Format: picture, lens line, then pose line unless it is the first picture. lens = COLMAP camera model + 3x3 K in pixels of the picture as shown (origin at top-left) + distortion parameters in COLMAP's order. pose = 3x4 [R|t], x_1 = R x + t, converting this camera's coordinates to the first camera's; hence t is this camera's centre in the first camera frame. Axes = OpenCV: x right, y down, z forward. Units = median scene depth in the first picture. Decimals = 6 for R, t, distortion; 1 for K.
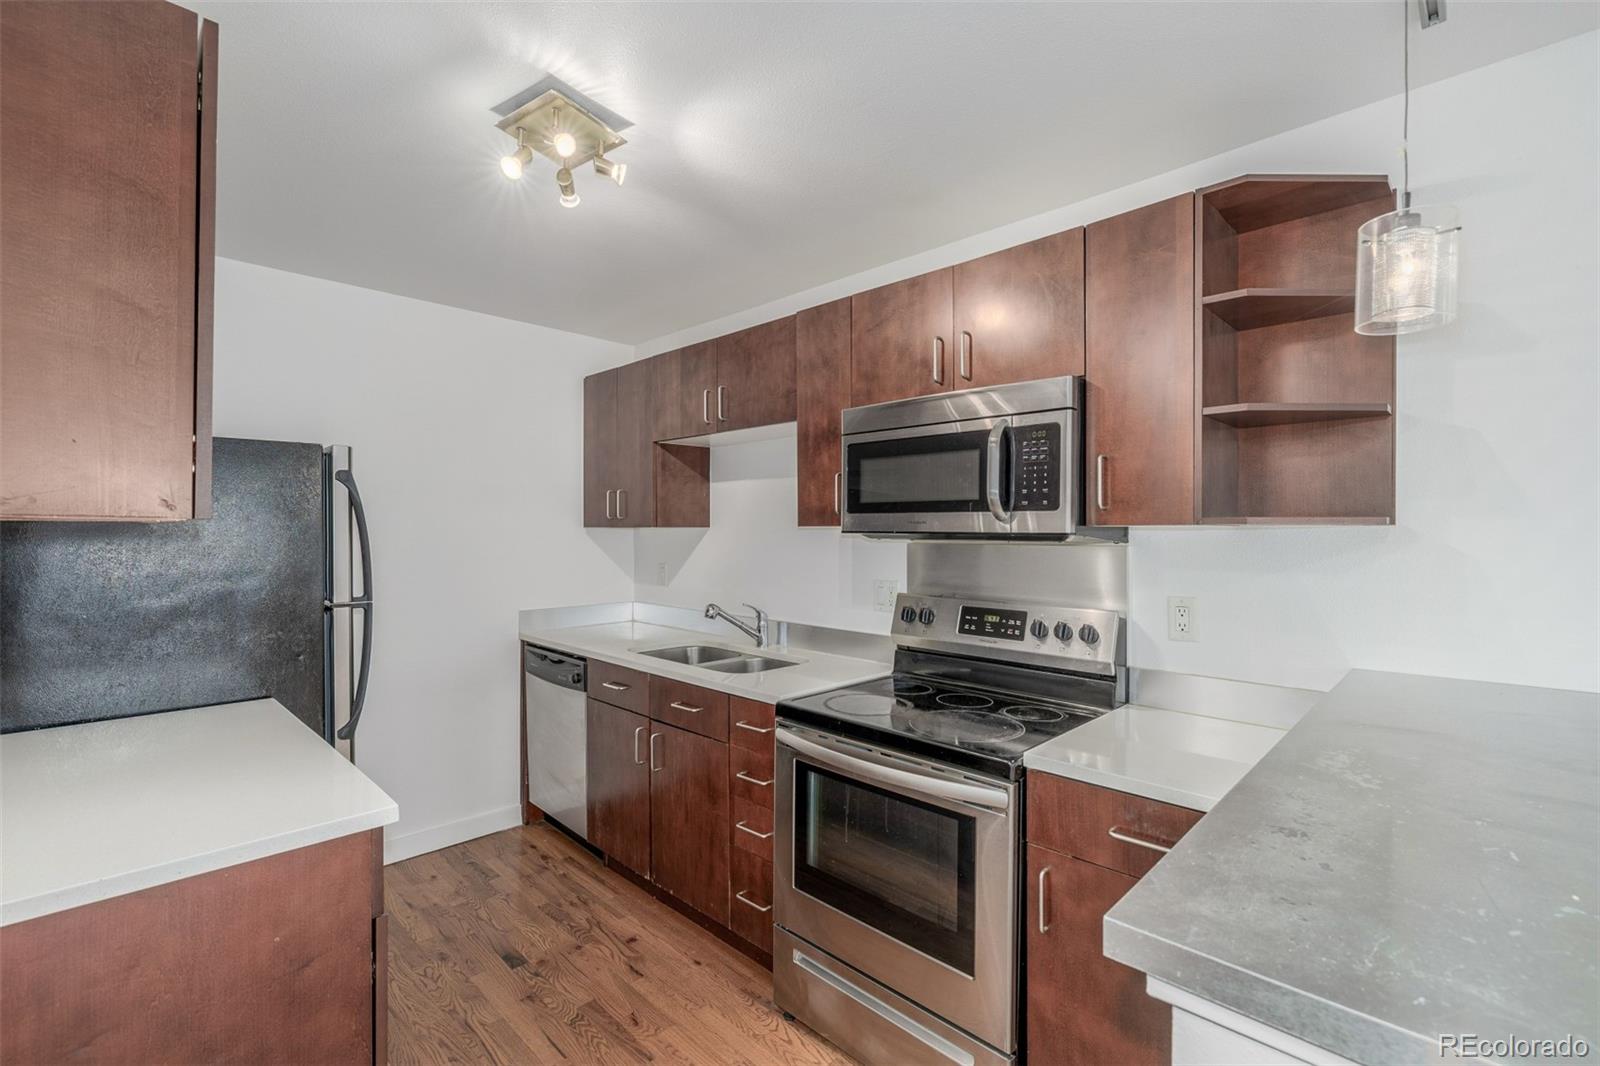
lens RADIAL K [[711.3, 0, 800.0], [0, 711.3, 533.0], [0, 0, 1]] dist [-0.000097, -0.000072]
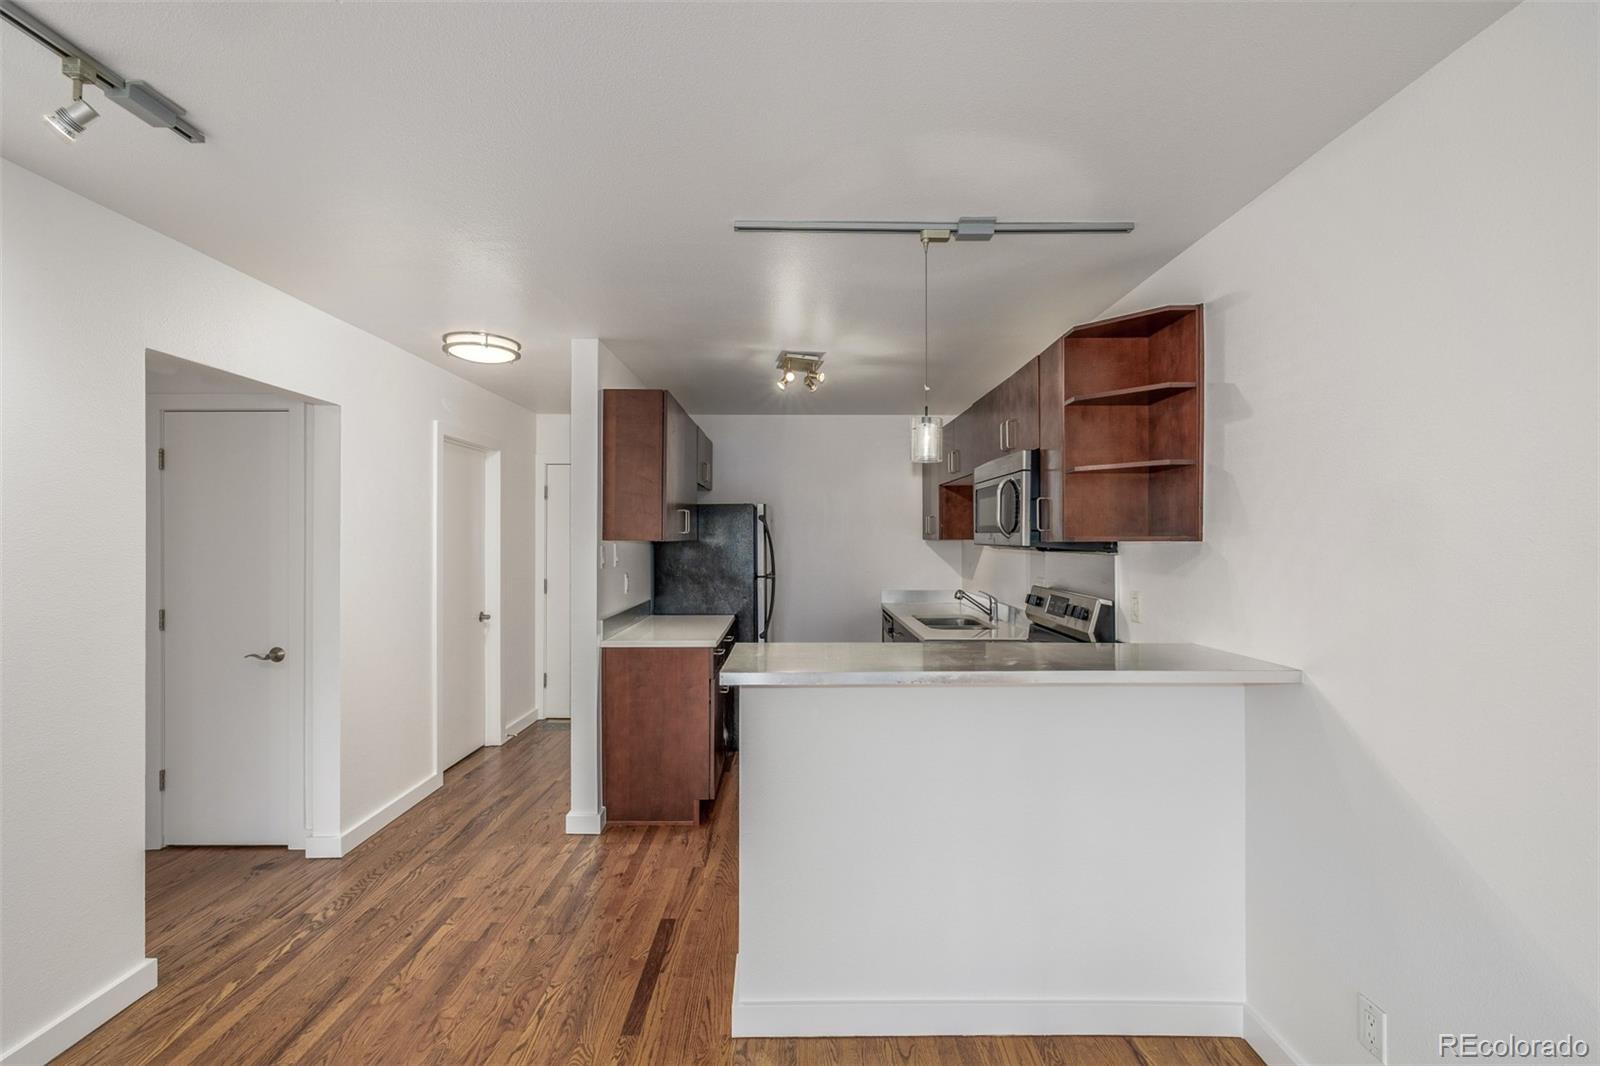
lens RADIAL K [[676.0, 0, 785.7], [0, 676.0, 534.1], [0, 0, 1]] dist [0.010536, -0.000201]
pose [[0.692160, -0.004977, -0.721726, 0.896295], [-0.000942, 0.999969, -0.007798, -0.012657], [0.721743, 0.006077, 0.692134, -0.377006]]
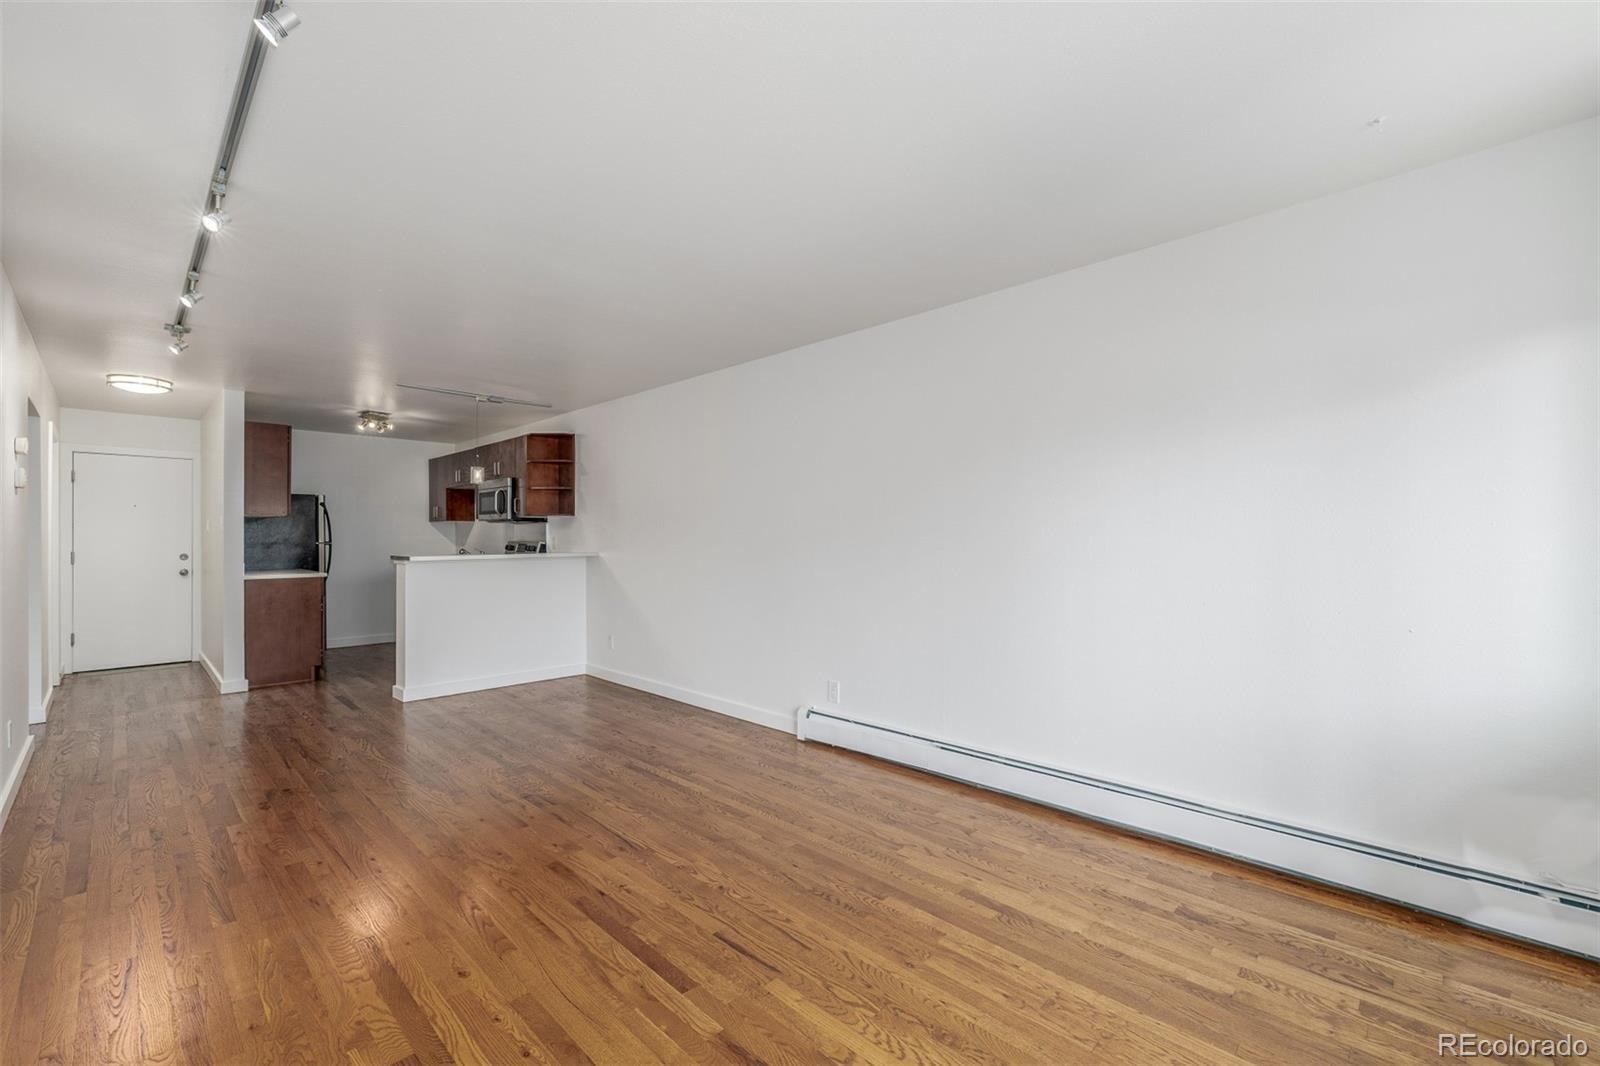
lens RADIAL K [[676.0, 0, 785.7], [0, 676.0, 534.1], [0, 0, 1]] dist [0.010536, -0.000201]
pose [[0.999932, -0.005088, -0.010516, 1.522258], [0.005027, 0.999970, -0.005815, 0.087805], [0.010546, 0.005762, 0.999928, -2.100668]]
